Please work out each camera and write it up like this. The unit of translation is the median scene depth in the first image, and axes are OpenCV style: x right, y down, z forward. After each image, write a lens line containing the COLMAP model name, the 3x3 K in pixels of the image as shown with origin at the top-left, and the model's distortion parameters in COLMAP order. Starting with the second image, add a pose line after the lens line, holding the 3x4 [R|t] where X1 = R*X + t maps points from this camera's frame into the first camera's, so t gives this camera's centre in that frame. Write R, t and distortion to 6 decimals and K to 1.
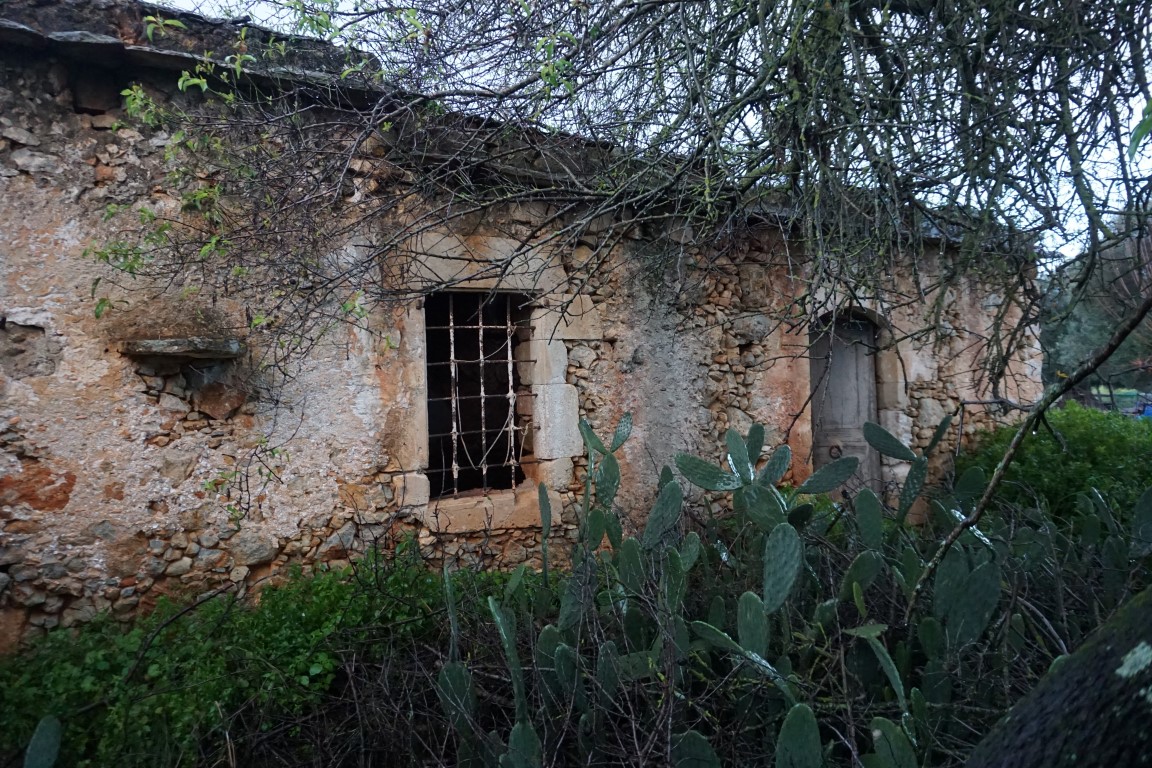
lens RADIAL K [[822.2, 0, 577.4], [0, 822.2, 382.5], [0, 0, 1]] dist [-0.039653, 0.019125]
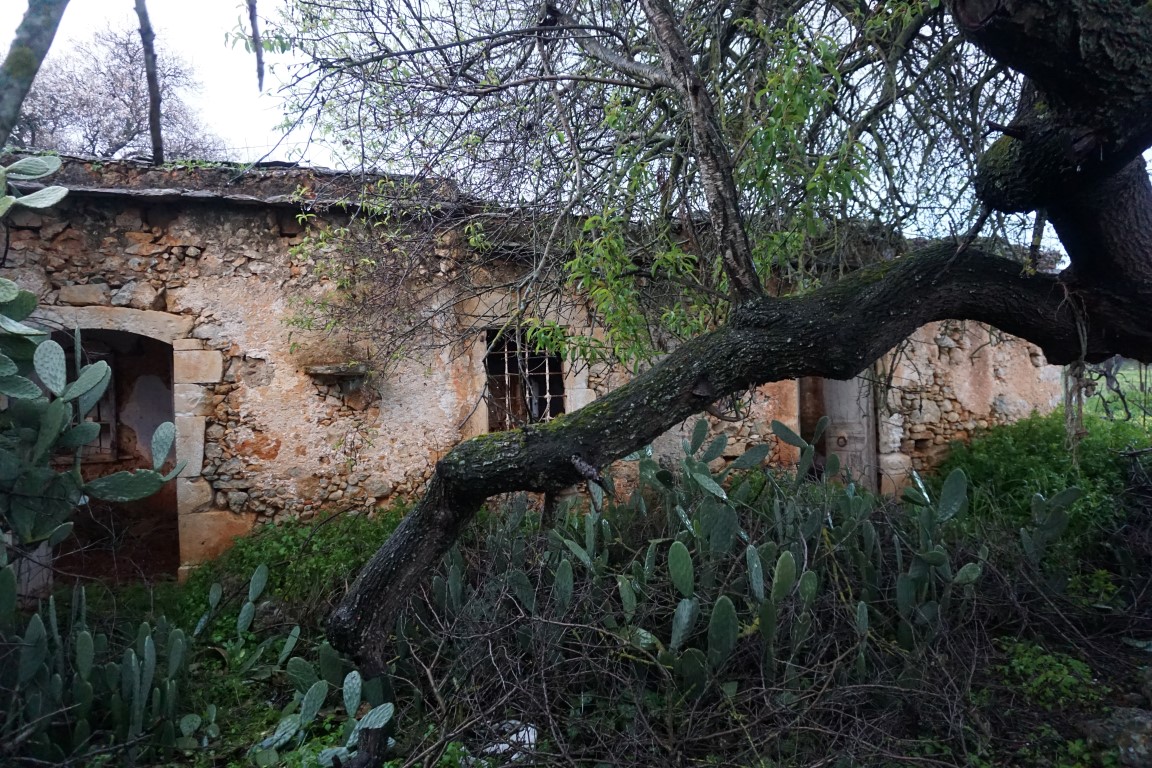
lens RADIAL K [[806.8, 0, 574.6], [0, 806.8, 381.3], [0, 0, 1]] dist [-0.006310, -0.000938]
pose [[0.965002, 0.006859, -0.262152, 0.452563], [-0.002989, 0.999881, 0.015161, -0.044281], [0.262225, -0.013847, 0.964907, -0.523183]]
